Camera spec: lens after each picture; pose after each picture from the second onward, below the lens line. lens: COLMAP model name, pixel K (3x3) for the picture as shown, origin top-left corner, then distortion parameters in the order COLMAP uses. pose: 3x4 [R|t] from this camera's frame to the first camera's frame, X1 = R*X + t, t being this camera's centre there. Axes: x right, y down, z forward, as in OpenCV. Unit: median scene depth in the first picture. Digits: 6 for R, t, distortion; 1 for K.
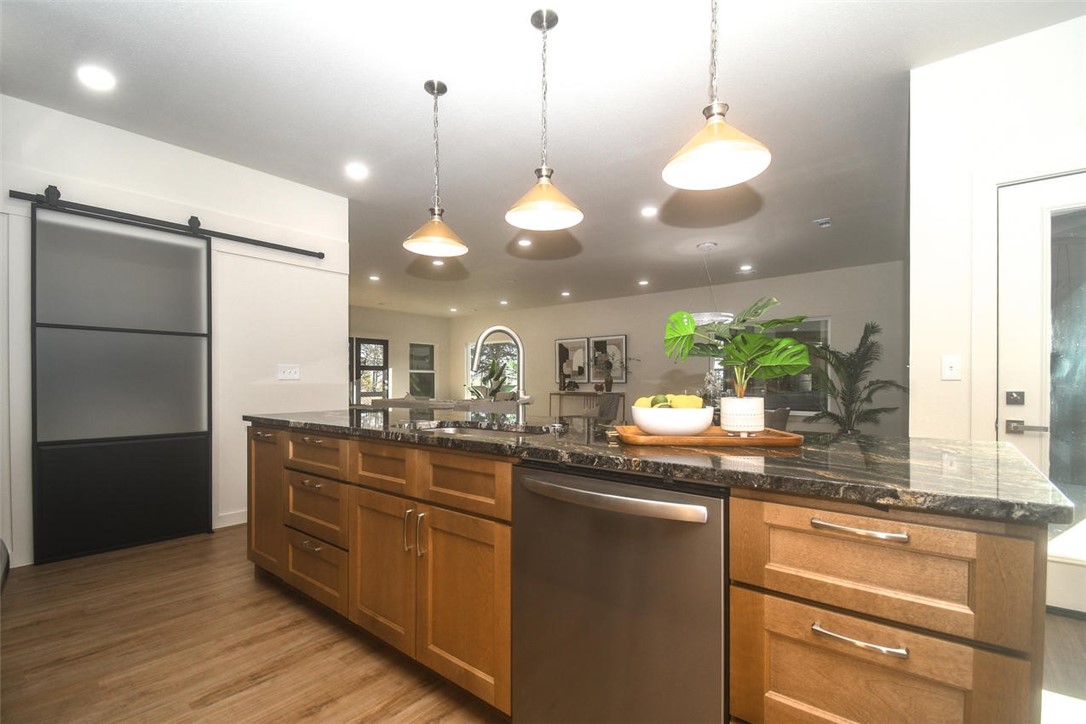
lens RADIAL K [[478.6, 0, 544.6], [0, 478.6, 383.8], [0, 0, 1]] dist [0.026751, -0.017042]
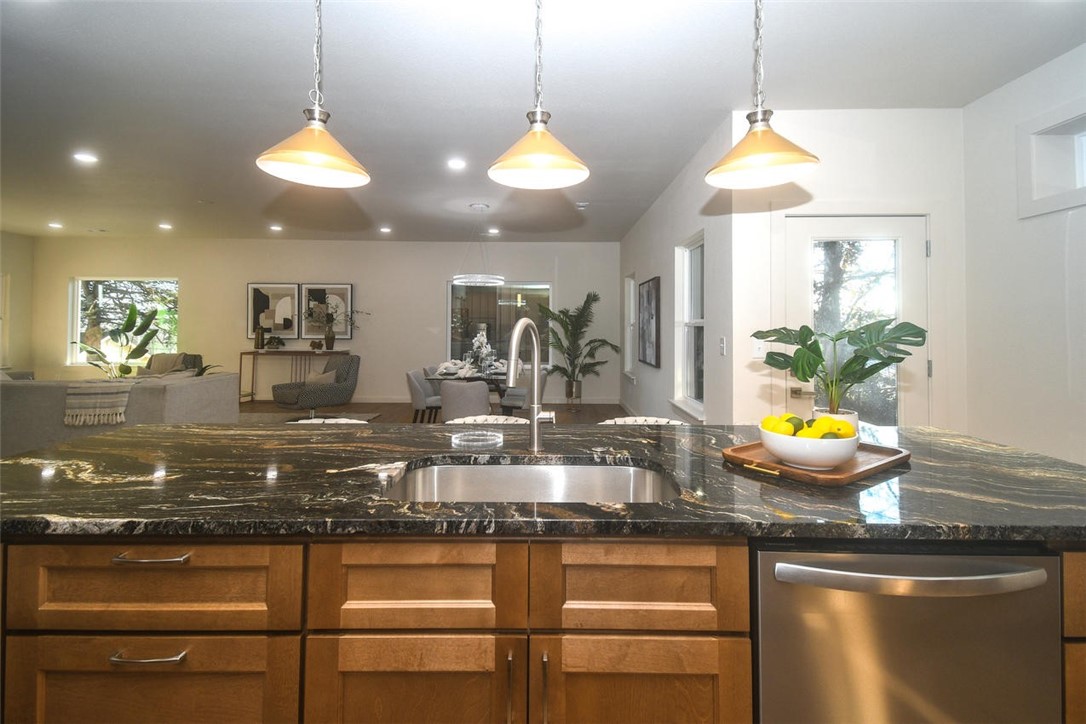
lens RADIAL K [[478.2, 0, 551.5], [0, 478.2, 315.5], [0, 0, 1]] dist [0.019004, -0.000284]
pose [[0.764658, 0.017905, 0.644187, -0.114661], [-0.002565, 0.999691, -0.024742, -0.023902], [-0.644431, 0.017267, 0.764468, 0.095955]]
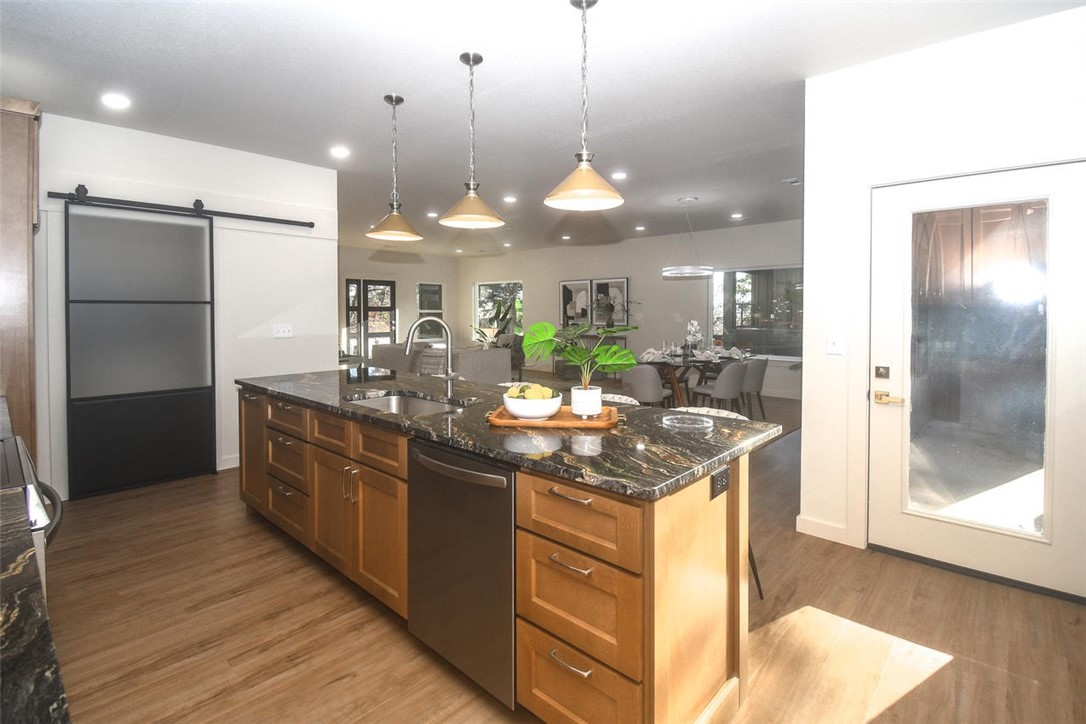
lens RADIAL K [[507.5, 0, 553.1], [0, 507.5, 321.0], [0, 0, 1]] dist [0.000829, 0.000222]
pose [[0.999072, 0.001949, -0.043017, 0.060949], [-0.001294, 0.999883, 0.015265, -0.028177], [0.043042, -0.015196, 0.998958, -0.062345]]
